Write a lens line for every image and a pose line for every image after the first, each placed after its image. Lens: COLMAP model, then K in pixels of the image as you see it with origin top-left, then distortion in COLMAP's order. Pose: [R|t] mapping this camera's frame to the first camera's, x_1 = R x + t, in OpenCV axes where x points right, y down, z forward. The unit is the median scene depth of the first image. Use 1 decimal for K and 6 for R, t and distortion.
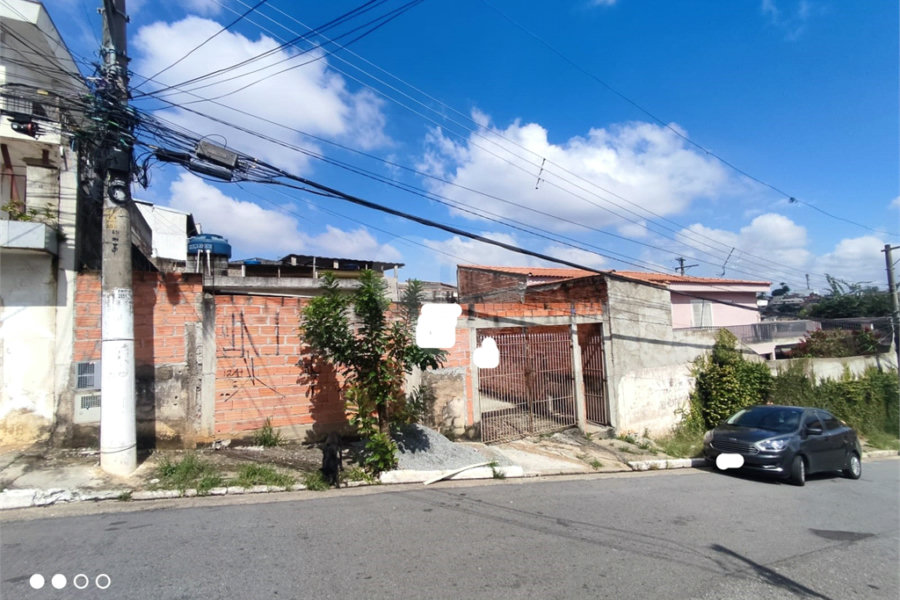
lens RADIAL K [[411.2, 0, 445.8], [0, 411.2, 301.5], [0, 0, 1]] dist [-0.003737, -0.000532]
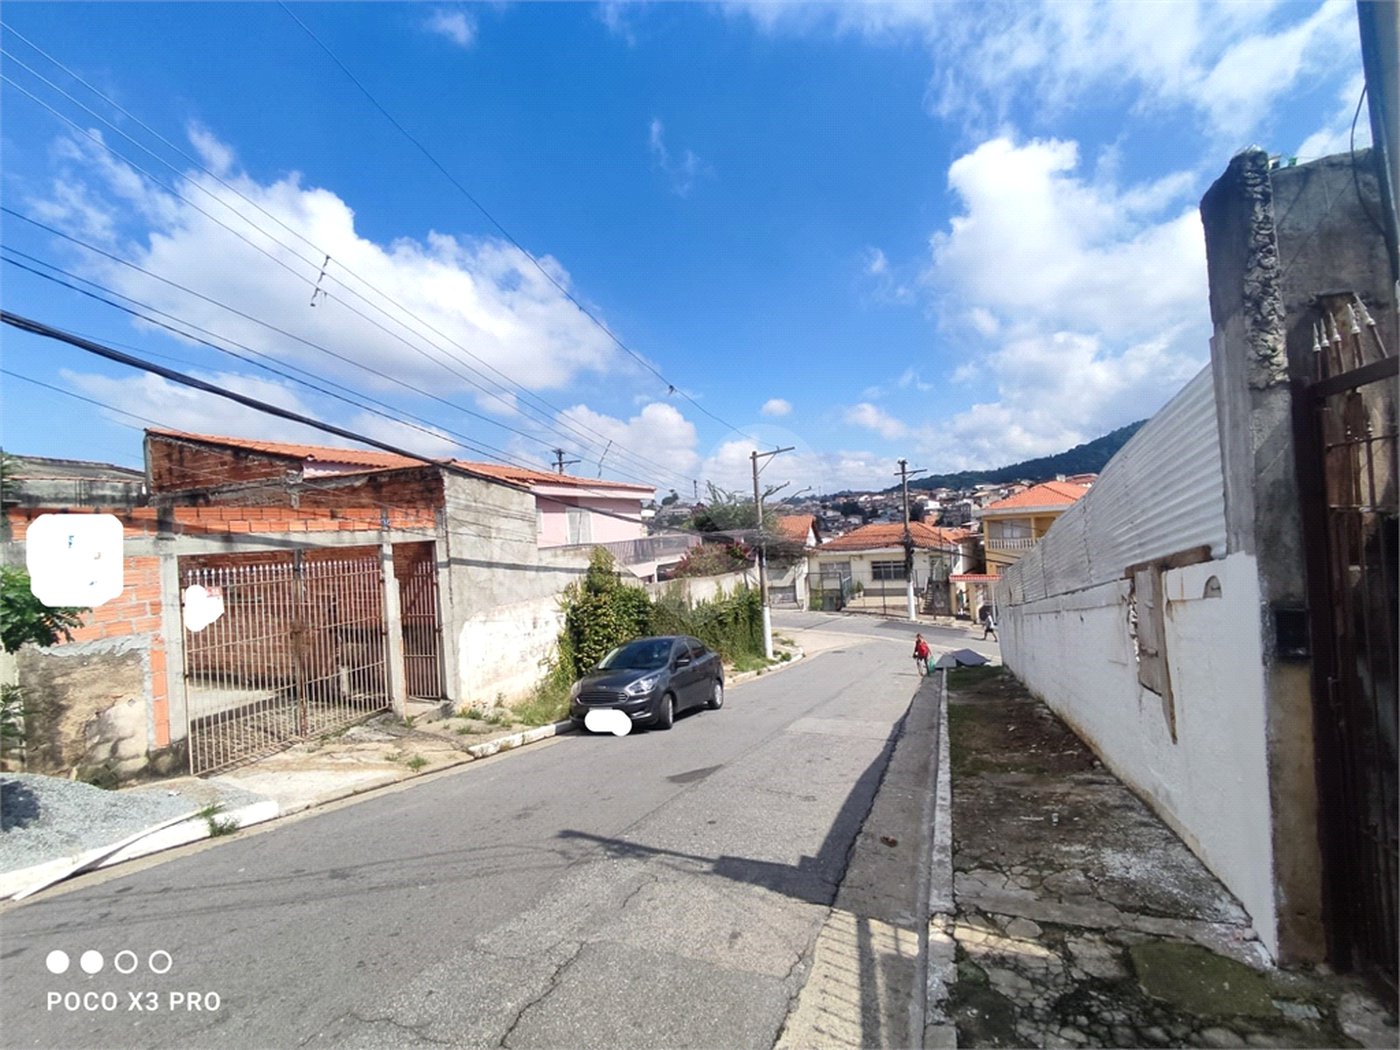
lens RADIAL K [[640.9, 0, 694.3], [0, 640.9, 526.6], [0, 0, 1]] dist [-0.003927, 0.001184]
pose [[0.751587, -0.003839, 0.659622, 0.026358], [-0.014061, 0.999663, 0.021839, 0.002122], [-0.659484, -0.025689, 0.751280, -0.012078]]
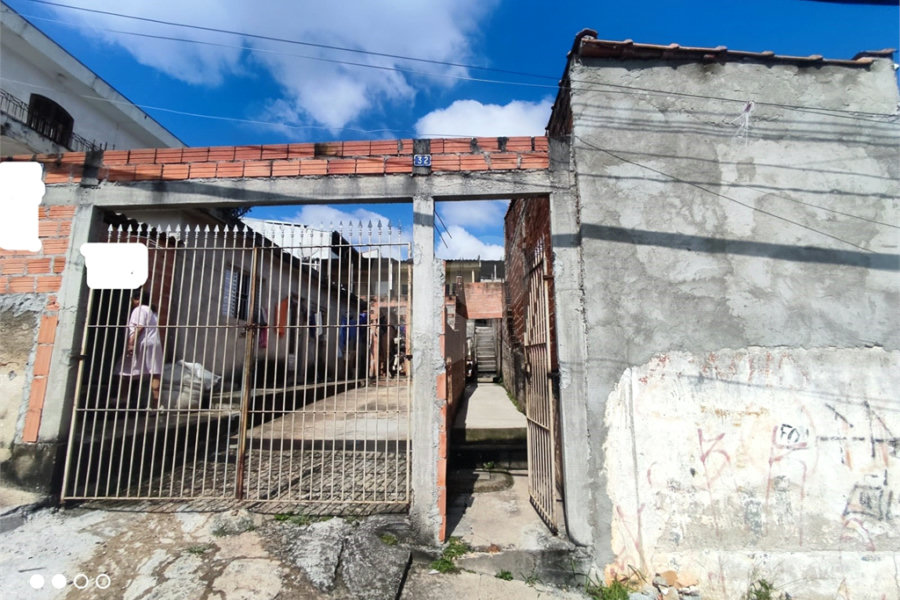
lens RADIAL K [[411.2, 0, 445.8], [0, 411.2, 301.5], [0, 0, 1]] dist [-0.003737, -0.000532]
pose [[0.851441, -0.047617, -0.522284, 0.463241], [0.005445, 0.996619, -0.081986, 0.156164], [0.524422, 0.066963, 0.848821, 0.673464]]
